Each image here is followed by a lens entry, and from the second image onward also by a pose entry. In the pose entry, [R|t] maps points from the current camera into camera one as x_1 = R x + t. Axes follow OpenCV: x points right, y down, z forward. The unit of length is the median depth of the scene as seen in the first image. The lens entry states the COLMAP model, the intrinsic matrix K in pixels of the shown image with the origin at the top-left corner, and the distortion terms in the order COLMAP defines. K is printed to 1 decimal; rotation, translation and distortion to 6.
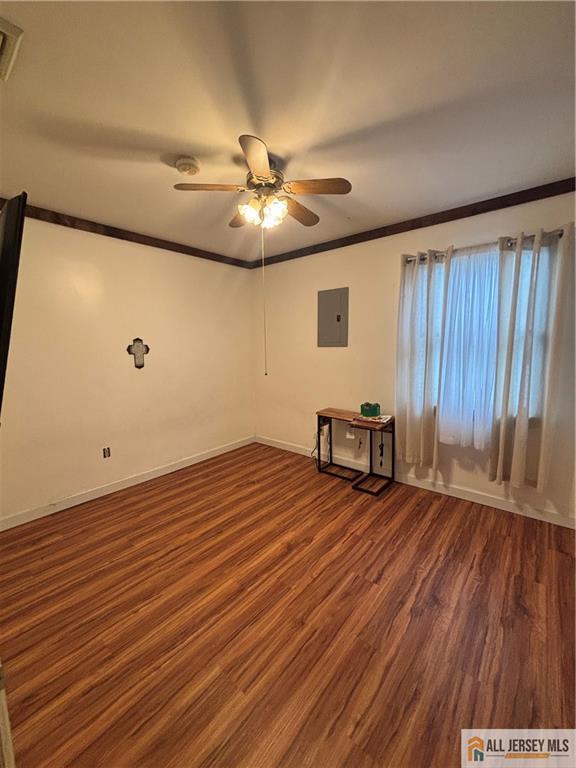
lens RADIAL K [[309.5, 0, 286.9], [0, 309.5, 381.8], [0, 0, 1]] dist [0.000976, 0.000199]
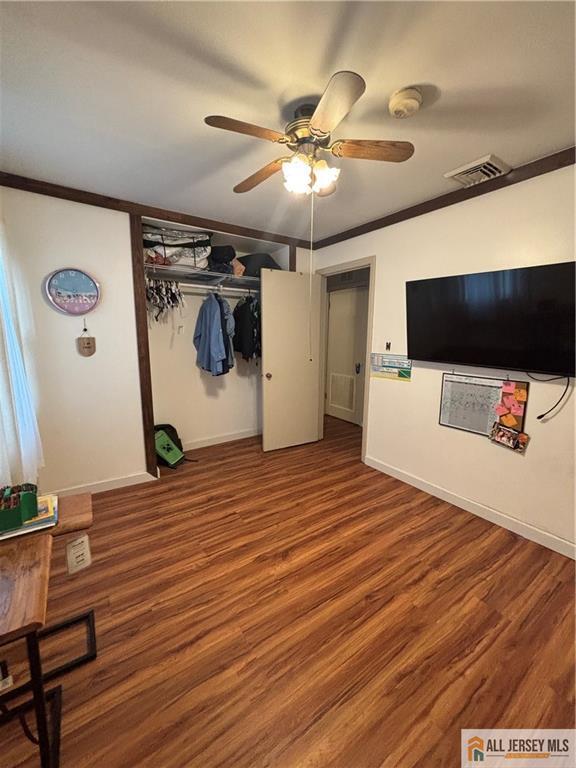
lens RADIAL K [[309.5, 0, 287.7], [0, 309.5, 384.3], [0, 0, 1]] dist [0.000976, 0.000199]
pose [[-0.963962, -0.034779, 0.263757, -0.238984], [0.039177, 0.962052, 0.270038, -0.216088], [-0.263140, 0.270640, -0.926019, 1.817058]]
